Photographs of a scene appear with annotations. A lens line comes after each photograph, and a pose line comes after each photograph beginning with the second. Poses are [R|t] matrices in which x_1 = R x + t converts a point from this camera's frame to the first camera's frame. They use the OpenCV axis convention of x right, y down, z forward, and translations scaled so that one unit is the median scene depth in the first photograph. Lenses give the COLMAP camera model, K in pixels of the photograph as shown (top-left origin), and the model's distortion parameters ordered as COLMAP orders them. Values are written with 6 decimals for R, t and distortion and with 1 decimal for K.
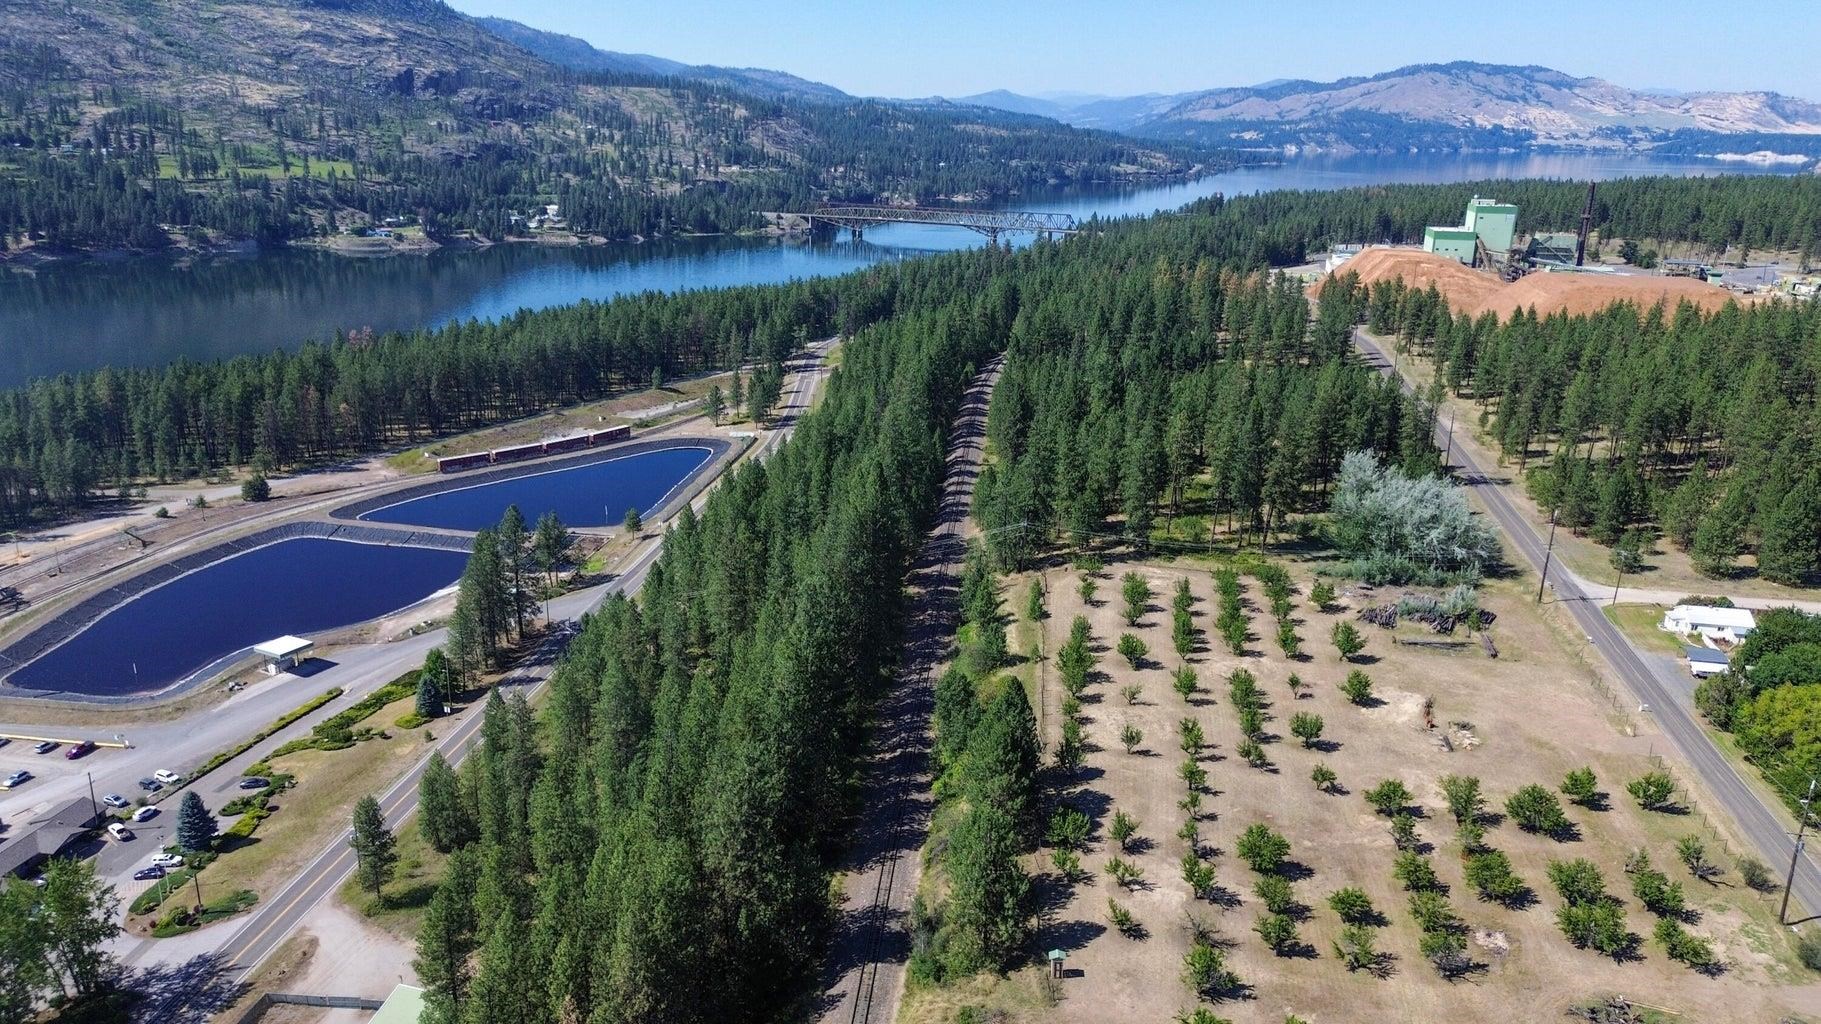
lens RADIAL K [[1280.6, 0, 910.5], [0, 1280.6, 512.0], [0, 0, 1]] dist [0.078657, -0.075362]
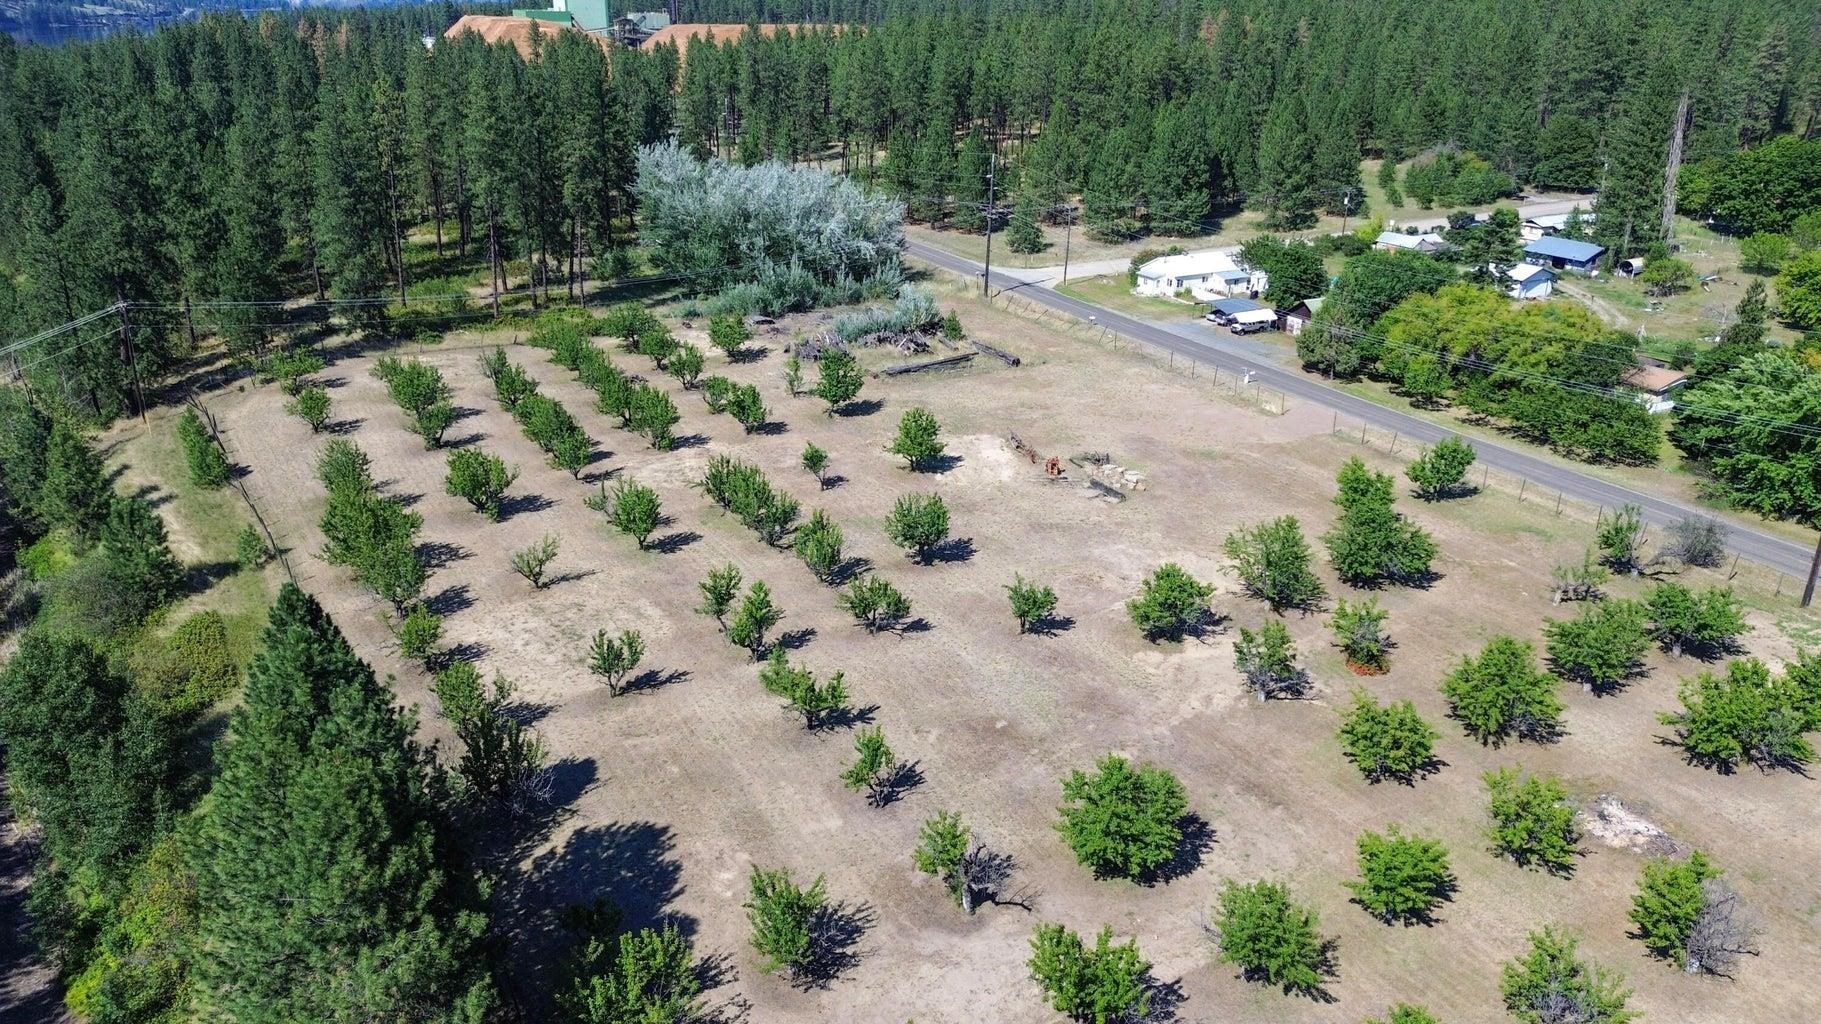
lens RADIAL K [[1280.6, 0, 910.5], [0, 1280.6, 512.0], [0, 0, 1]] dist [0.078657, -0.075362]
pose [[0.769920, -0.246875, 0.588452, 0.014984], [0.187775, 0.968956, 0.160828, 0.074661], [-0.609888, -0.013328, 0.792376, 0.554935]]
